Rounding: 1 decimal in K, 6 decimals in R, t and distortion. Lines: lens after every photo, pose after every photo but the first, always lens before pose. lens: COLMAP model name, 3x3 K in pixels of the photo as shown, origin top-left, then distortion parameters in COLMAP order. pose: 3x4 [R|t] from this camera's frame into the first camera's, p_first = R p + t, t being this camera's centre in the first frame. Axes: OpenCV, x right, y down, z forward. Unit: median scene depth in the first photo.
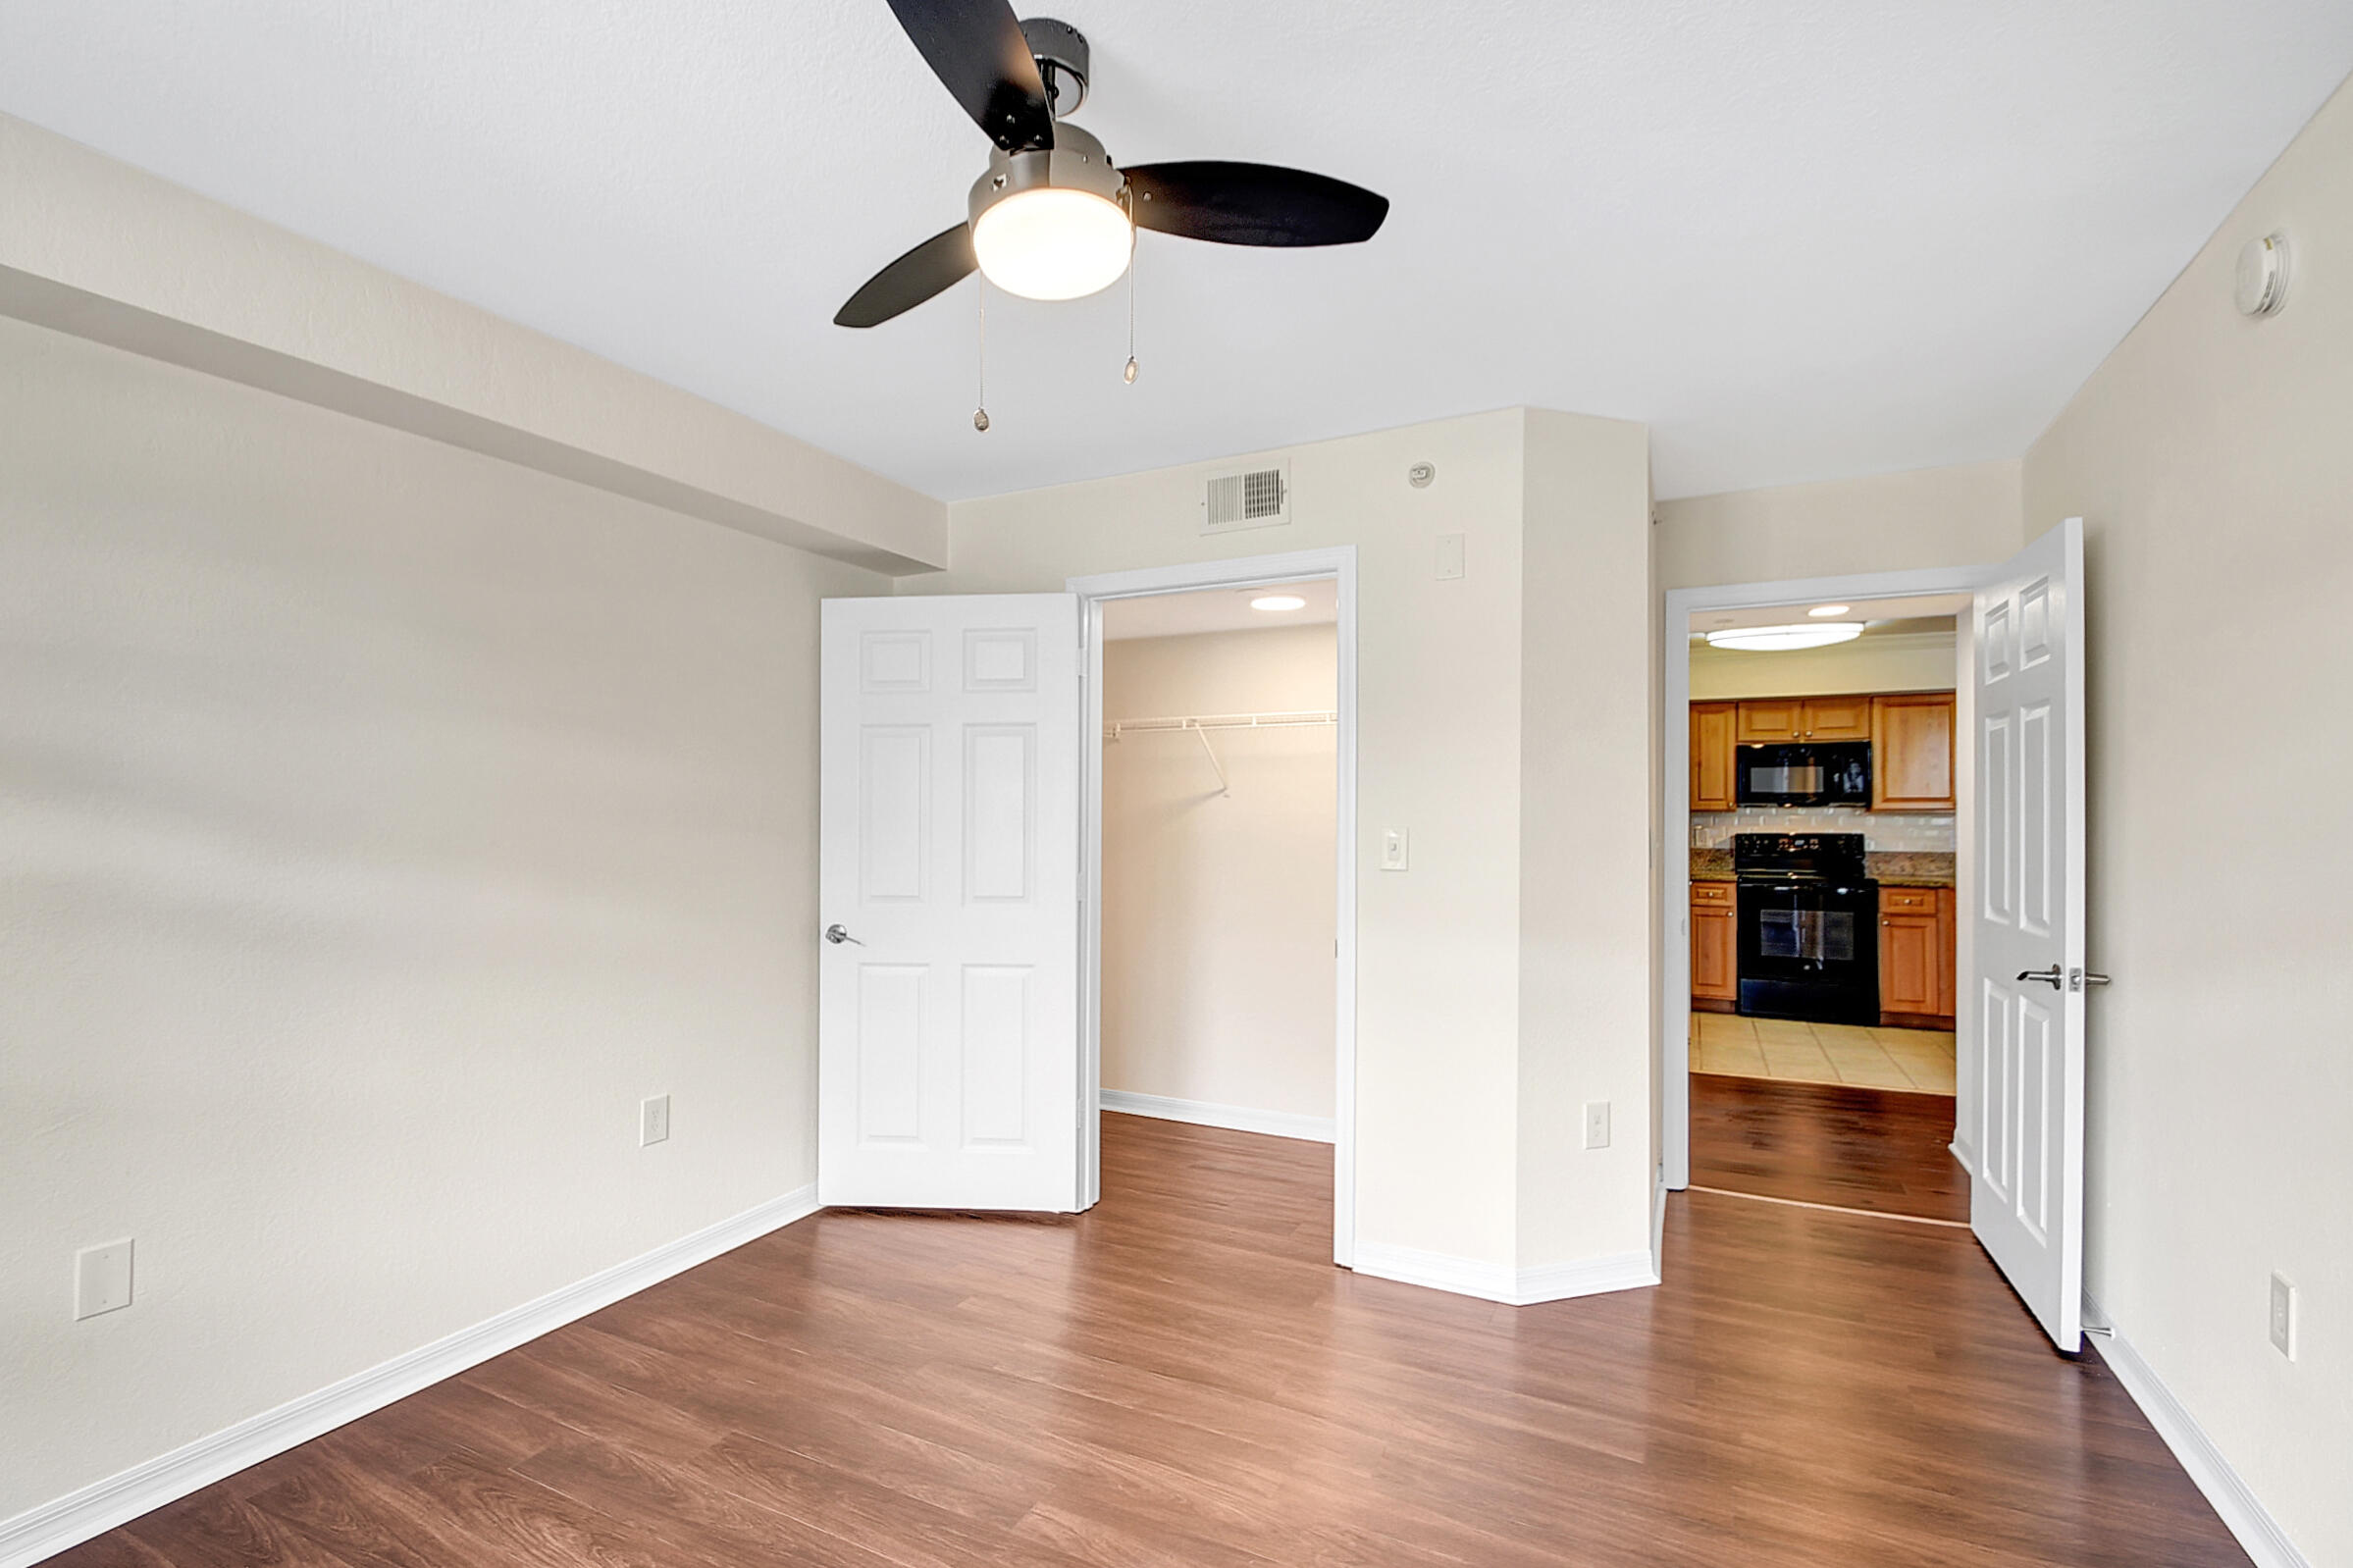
lens RADIAL K [[1017.6, 0, 1172.1], [0, 1017.6, 806.9], [0, 0, 1]] dist [0.001166, -0.000078]
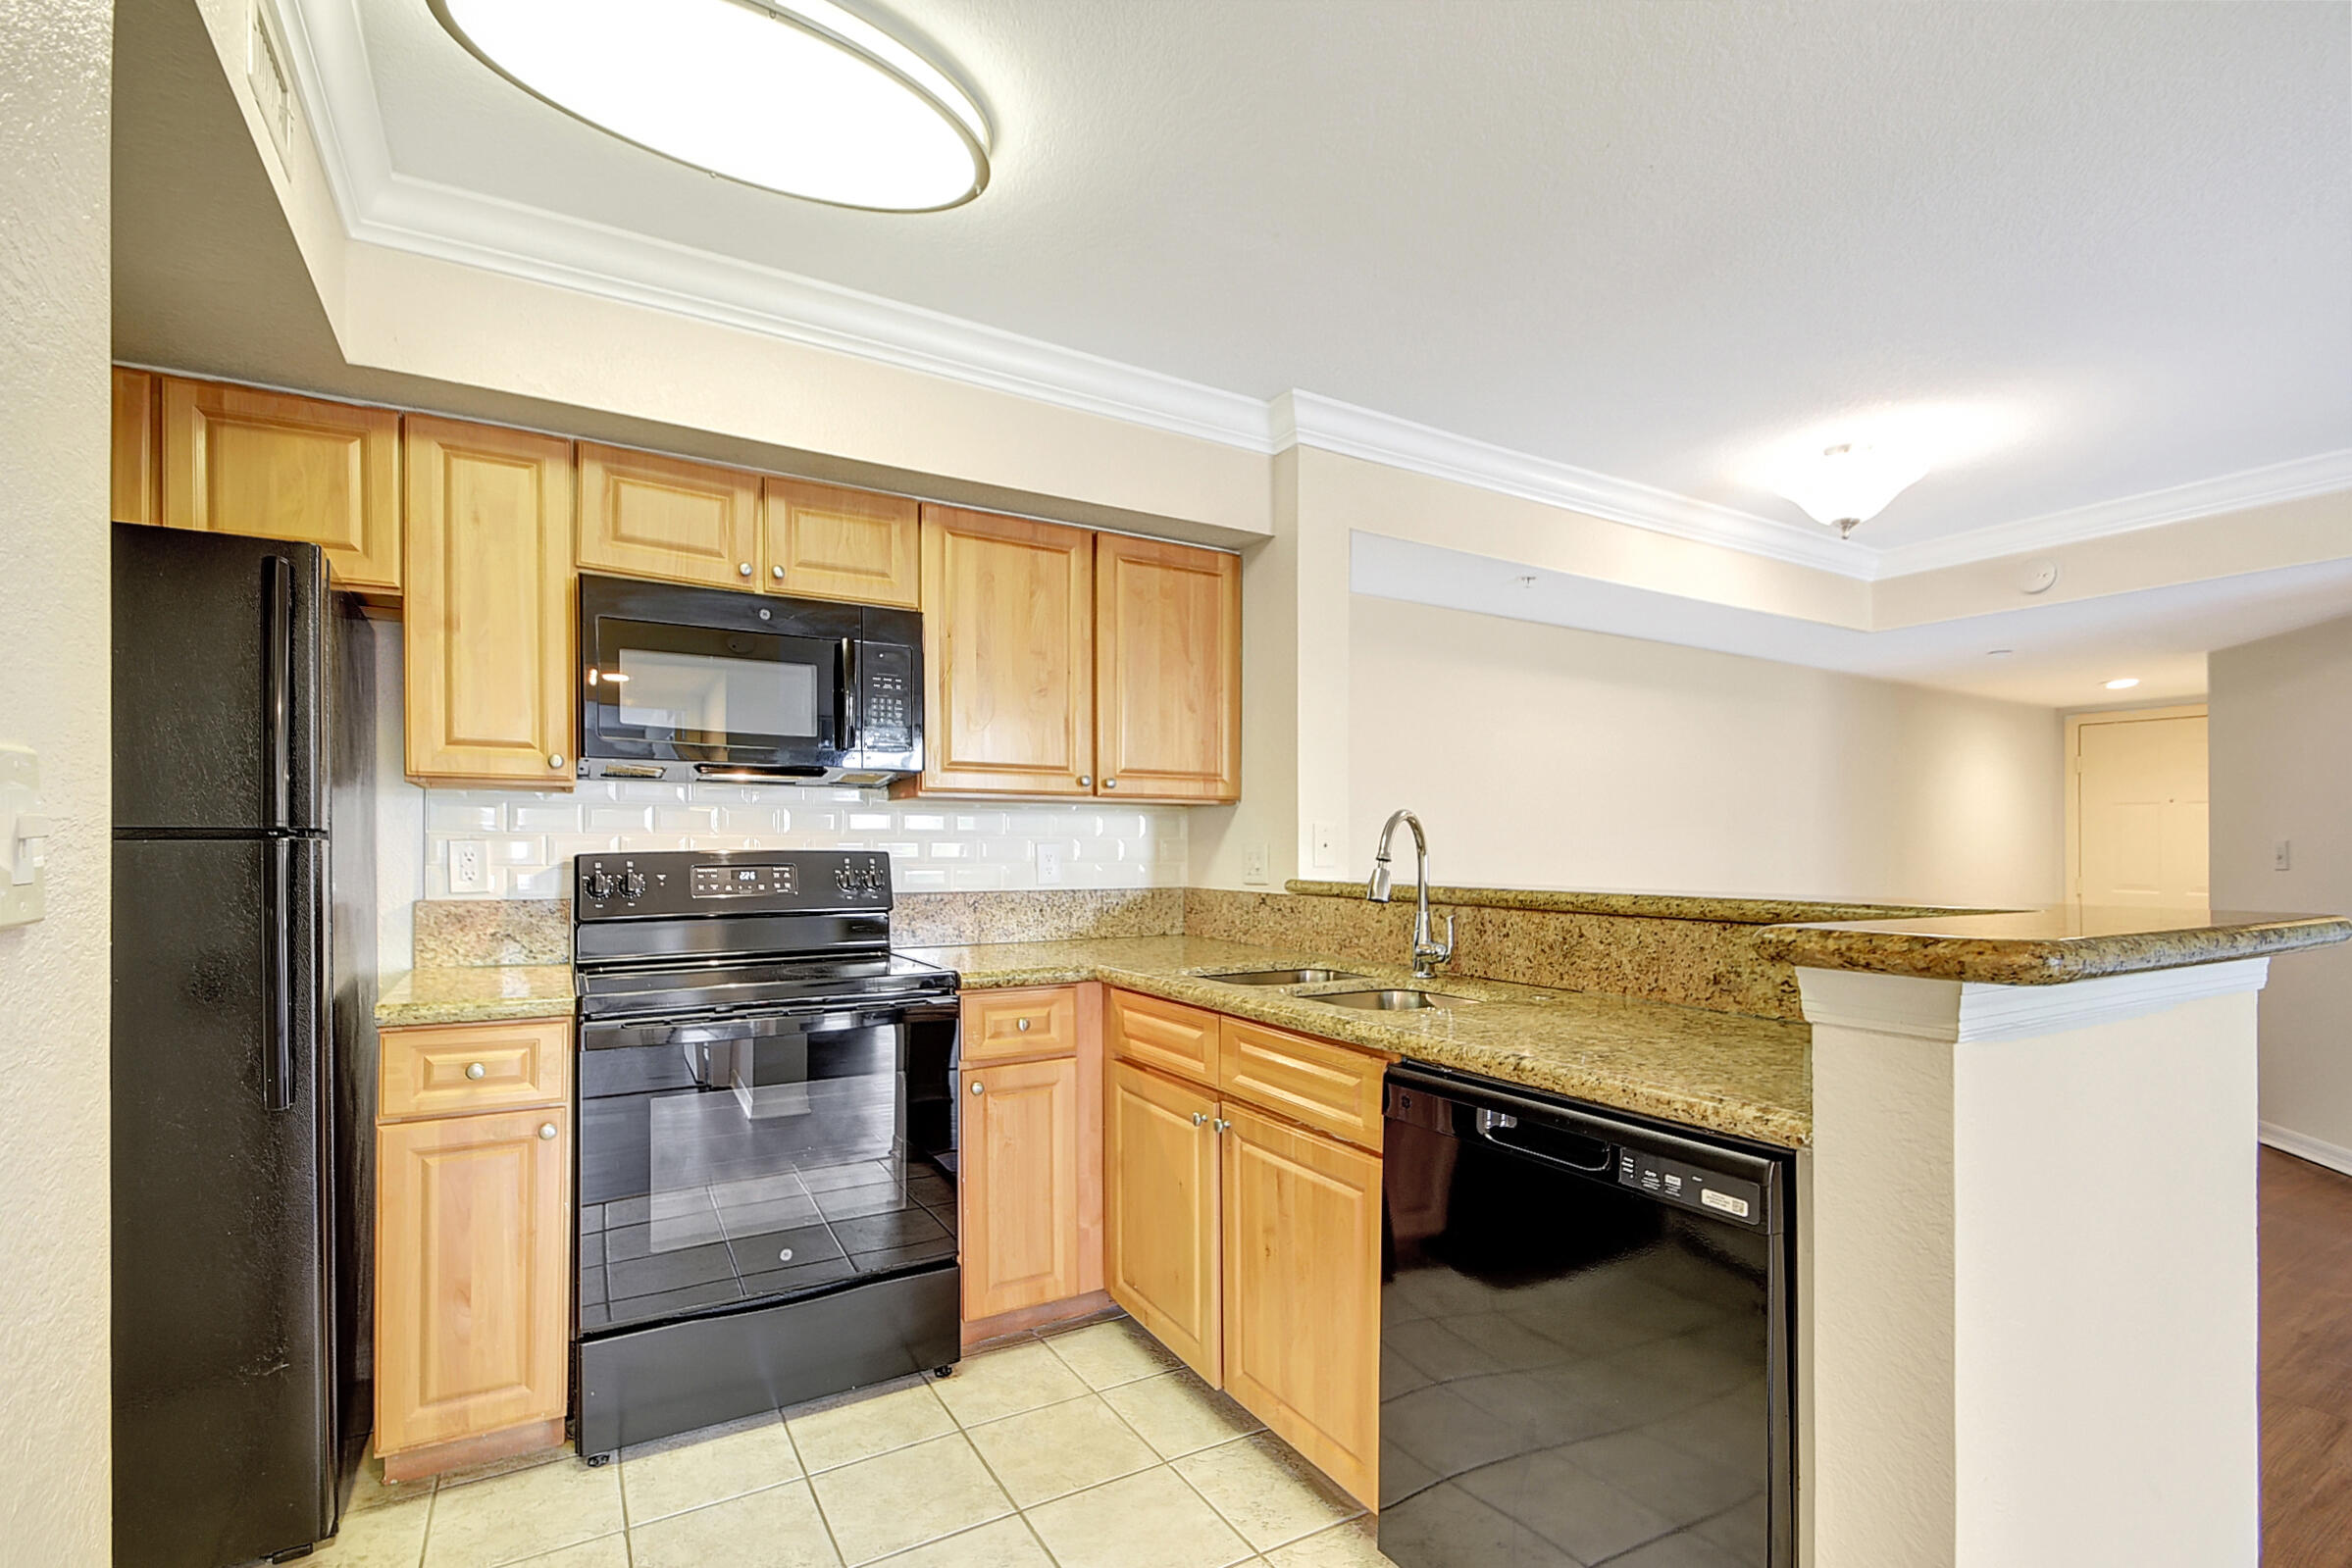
lens RADIAL K [[1042.9, 0, 1163.3], [0, 1042.9, 847.5], [0, 0, 1]] dist [0.022688, -0.025629]
pose [[0.527856, -0.003138, 0.849328, 0.386225], [-0.009861, 0.999903, 0.009823, 0.020182], [-0.849277, -0.013560, 0.527774, 0.692988]]
